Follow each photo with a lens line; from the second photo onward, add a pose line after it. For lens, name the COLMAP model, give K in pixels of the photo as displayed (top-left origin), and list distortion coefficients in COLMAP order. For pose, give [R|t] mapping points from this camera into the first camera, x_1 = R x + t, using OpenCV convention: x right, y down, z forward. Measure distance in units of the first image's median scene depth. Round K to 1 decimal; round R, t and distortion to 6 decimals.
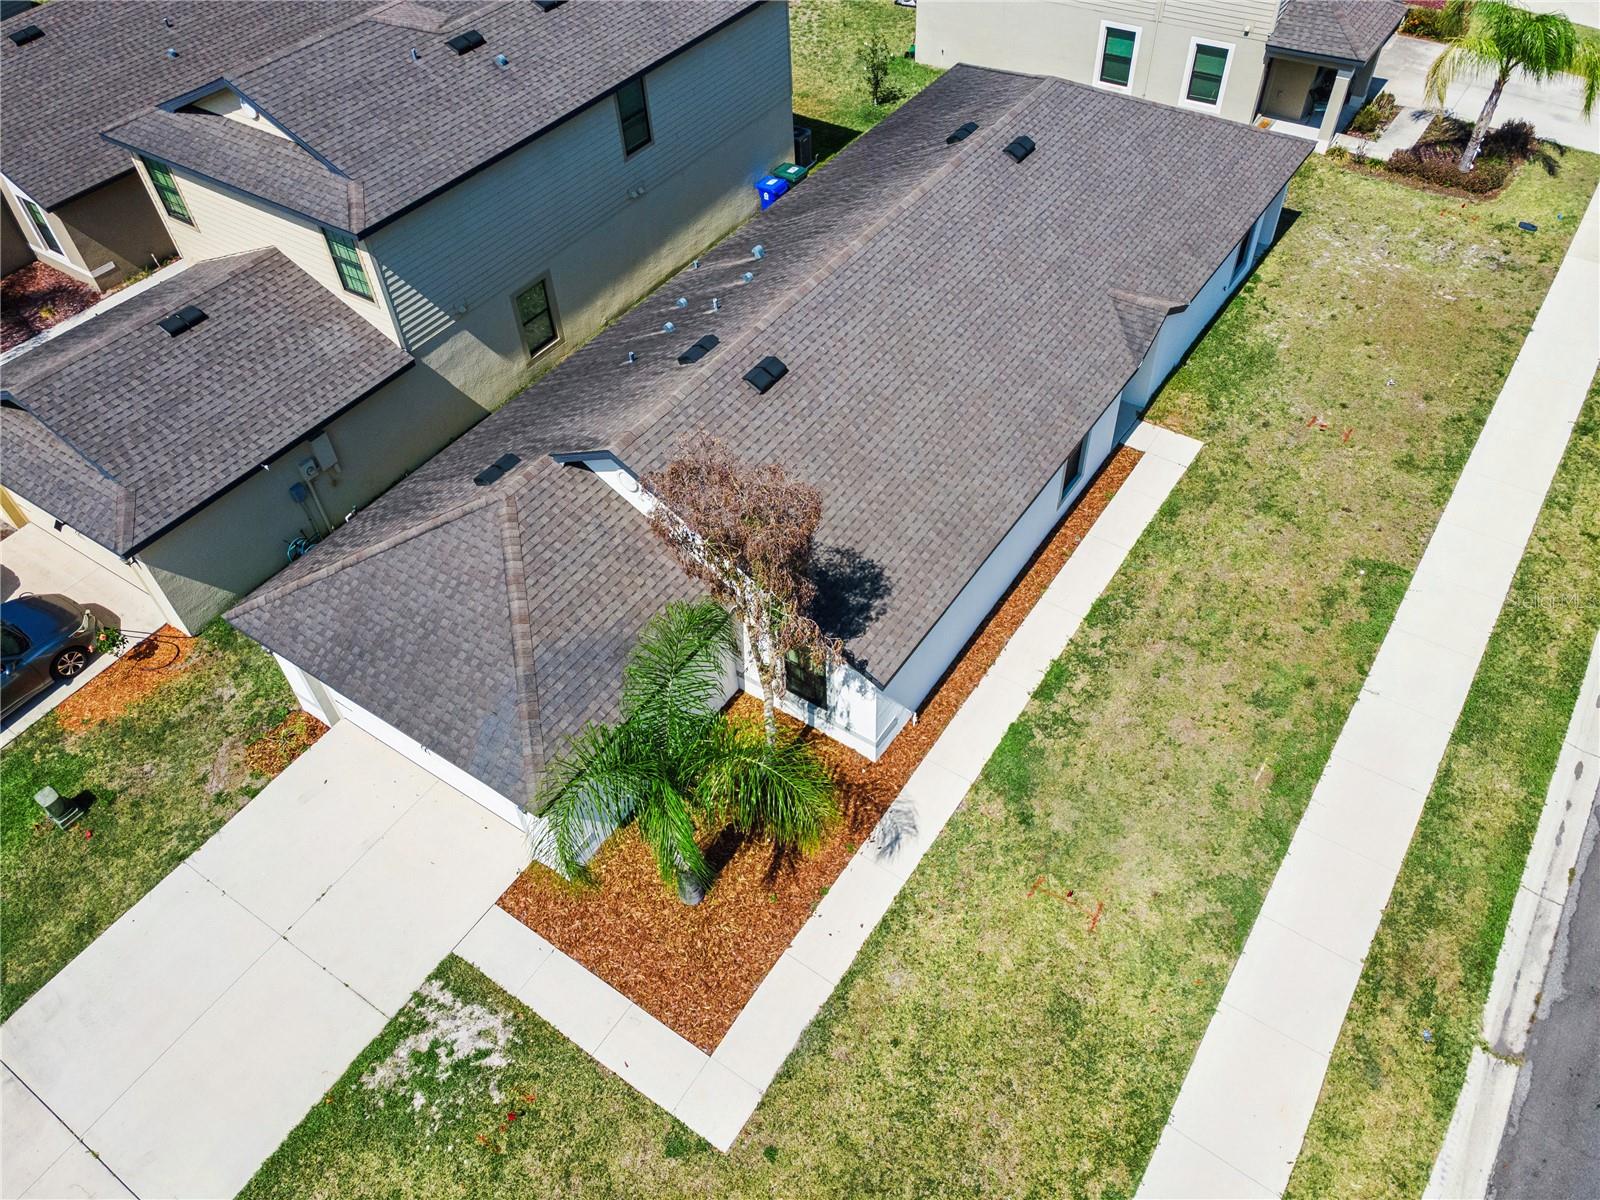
lens RADIAL K [[1175.3, 0, 805.4], [0, 1175.3, 597.4], [0, 0, 1]] dist [0.009650, 0.037473]
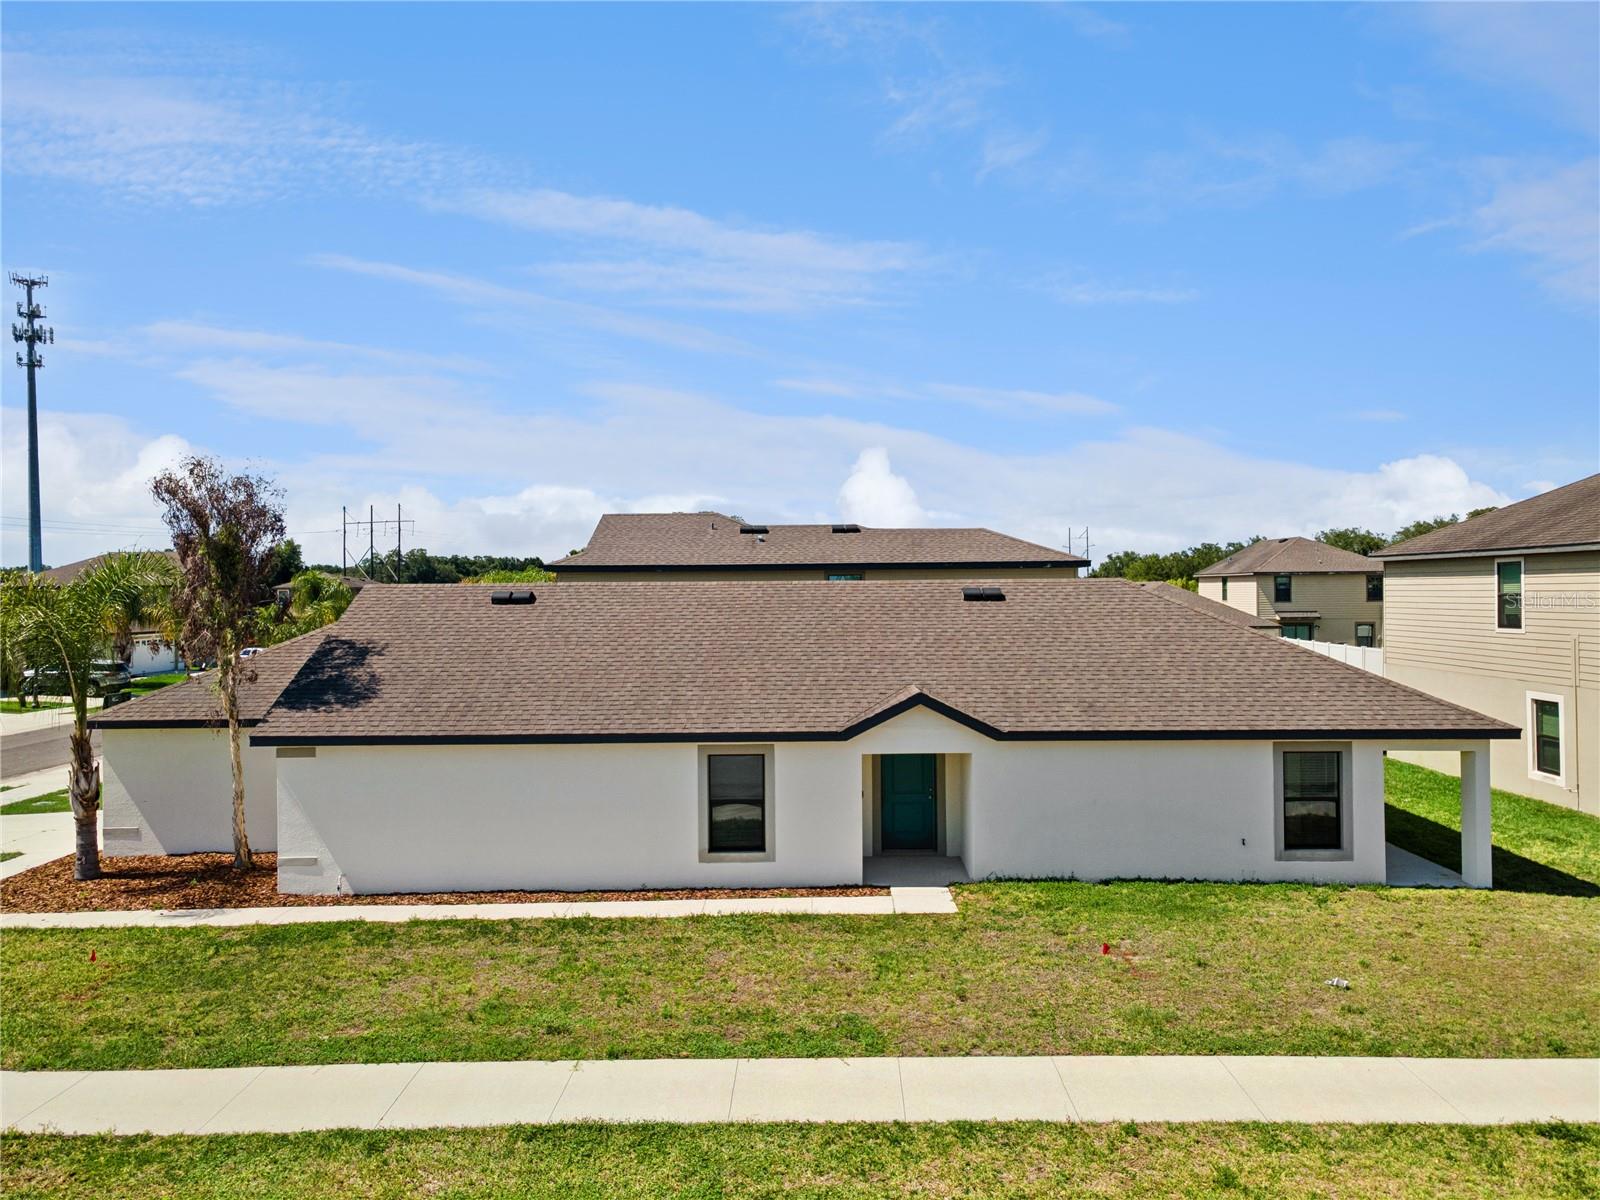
lens RADIAL K [[1175.3, 0, 805.4], [0, 1175.3, 597.4], [0, 0, 1]] dist [0.009650, 0.037473]
pose [[0.556627, 0.043911, -0.829602, 1.084319], [-0.614708, 0.693512, -0.375734, 0.071022], [0.558839, 0.719106, 0.413020, 0.669624]]
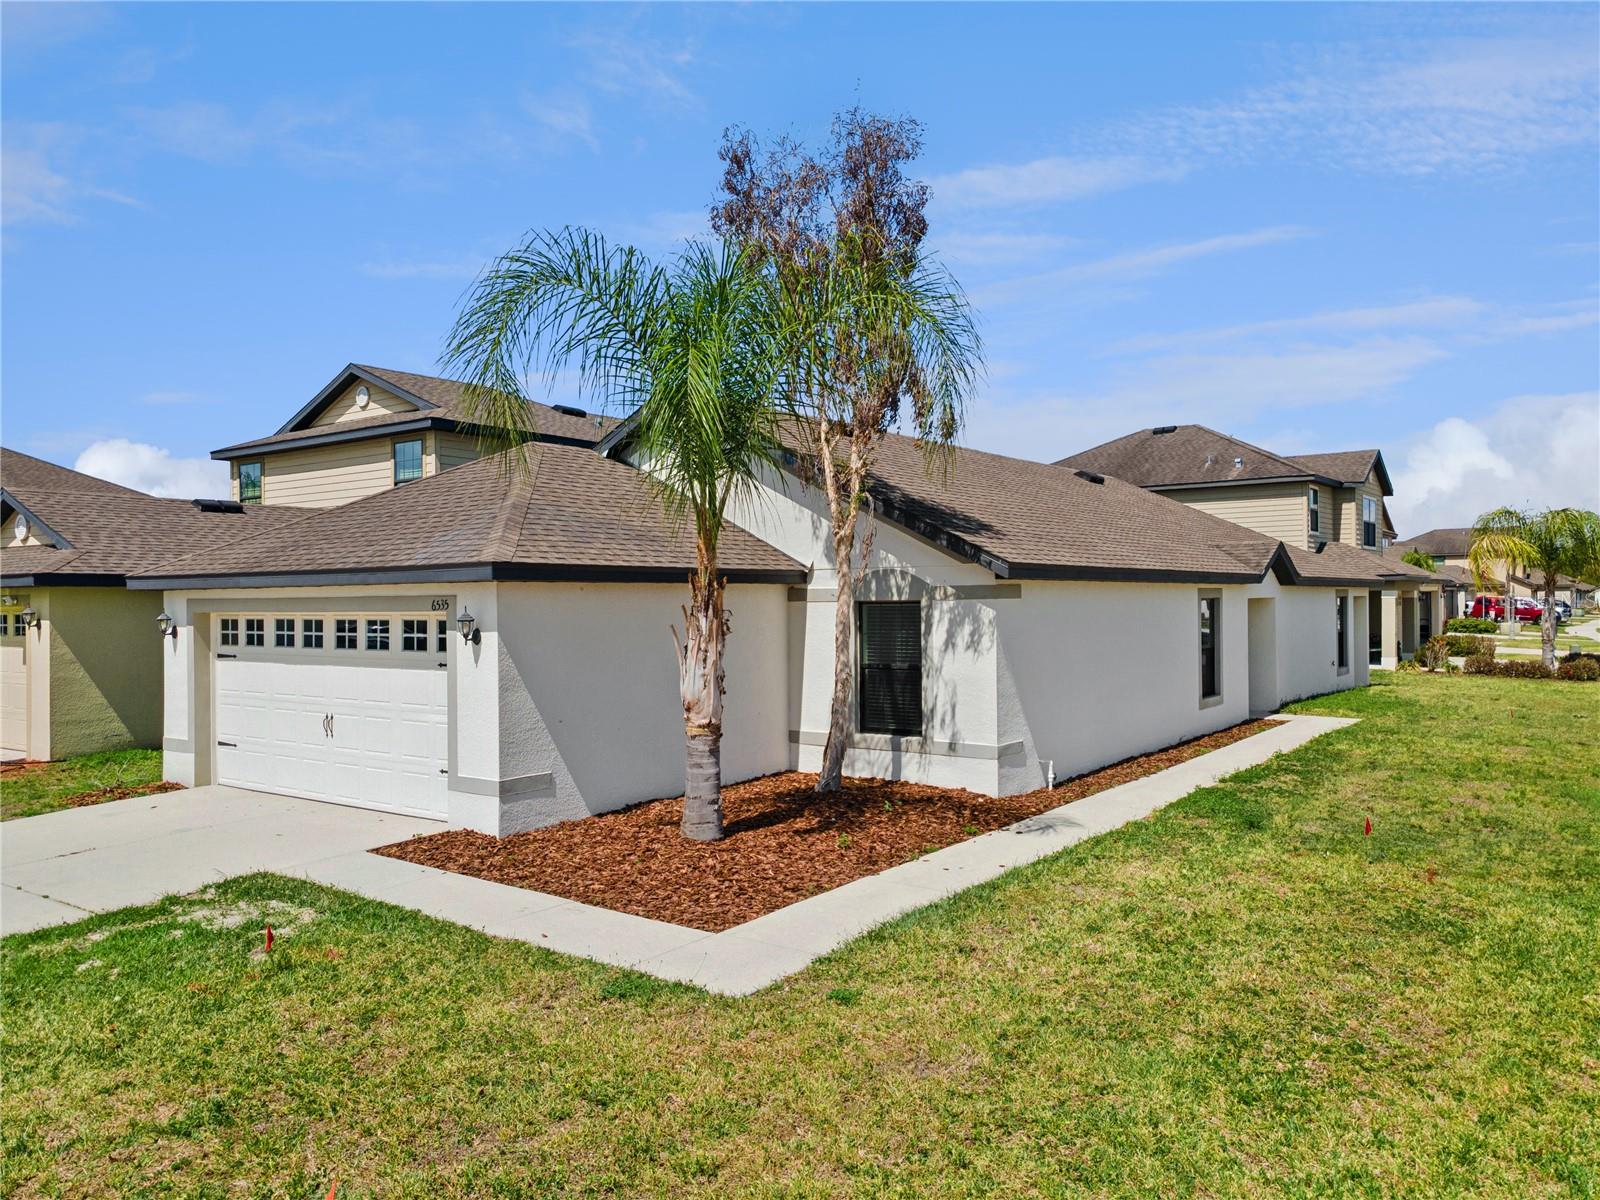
lens RADIAL K [[1175.3, 0, 805.4], [0, 1175.3, 597.4], [0, 0, 1]] dist [0.009650, 0.037473]
pose [[0.998580, 0.034721, -0.040404, -0.023828], [-0.053226, 0.682382, -0.729055, 0.543392], [0.002258, 0.730171, 0.683261, 0.472230]]
